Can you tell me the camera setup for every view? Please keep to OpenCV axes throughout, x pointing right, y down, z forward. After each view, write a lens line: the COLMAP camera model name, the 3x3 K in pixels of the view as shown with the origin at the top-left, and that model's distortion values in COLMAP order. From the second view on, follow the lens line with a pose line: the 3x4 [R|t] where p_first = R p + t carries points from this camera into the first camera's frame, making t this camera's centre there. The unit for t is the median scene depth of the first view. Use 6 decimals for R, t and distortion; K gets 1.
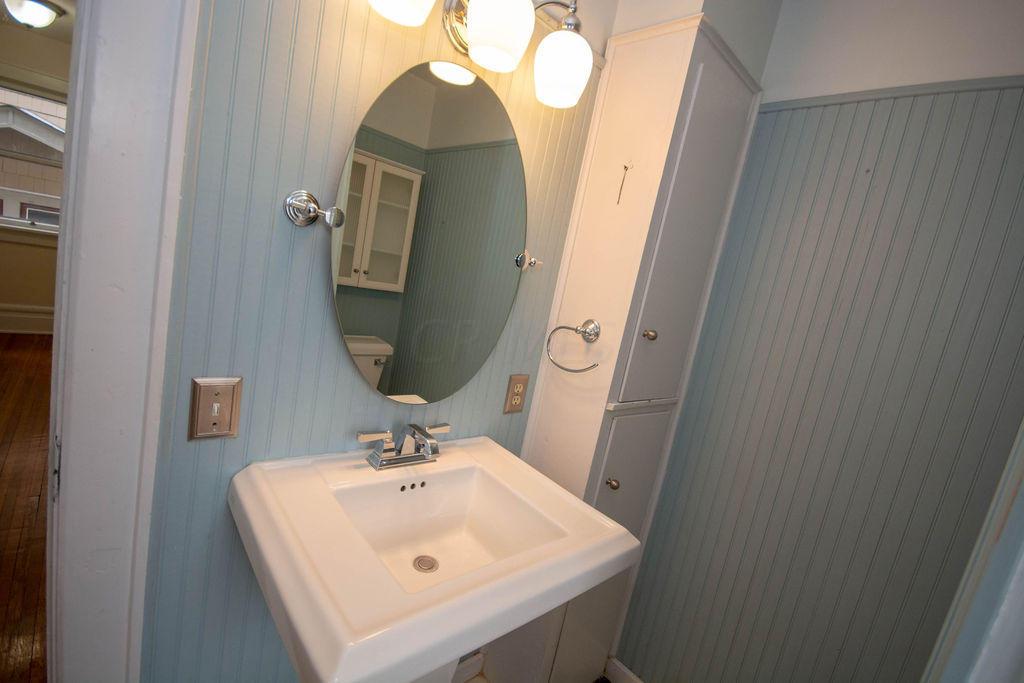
lens RADIAL K [[454.1, 0, 512.0], [0, 454.1, 341.5], [0, 0, 1]] dist [-0.020808, -0.000139]
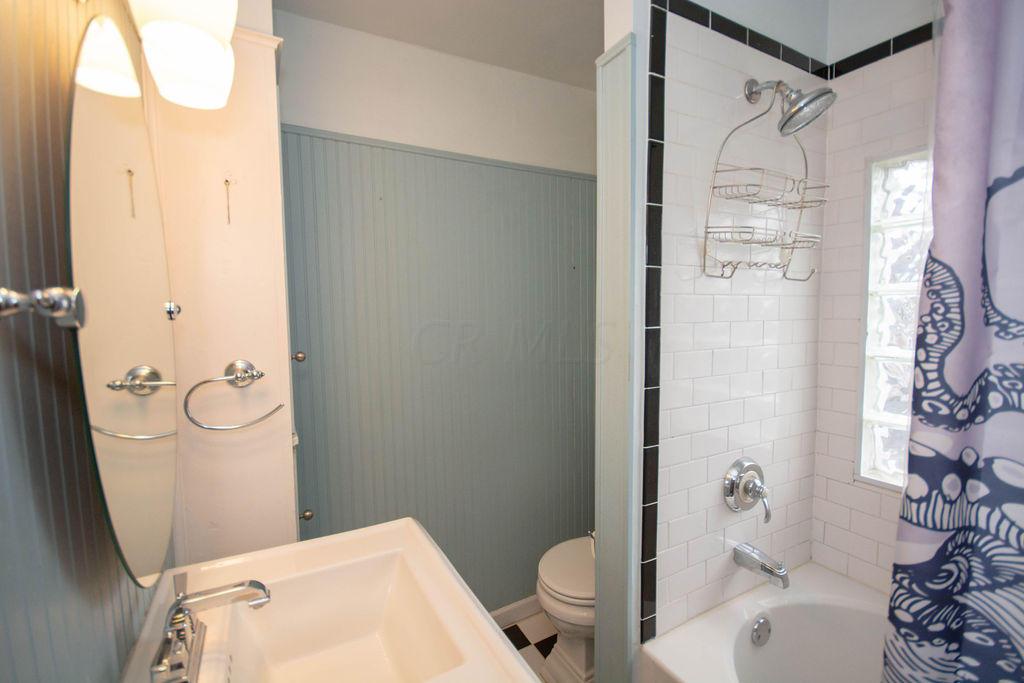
lens RADIAL K [[454.1, 0, 512.0], [0, 454.1, 341.5], [0, 0, 1]] dist [-0.020808, -0.000139]
pose [[0.223385, -0.258142, 0.939927, -0.487200], [0.201402, 0.955709, 0.214610, -0.158248], [-0.953696, 0.141363, 0.265482, 0.279520]]
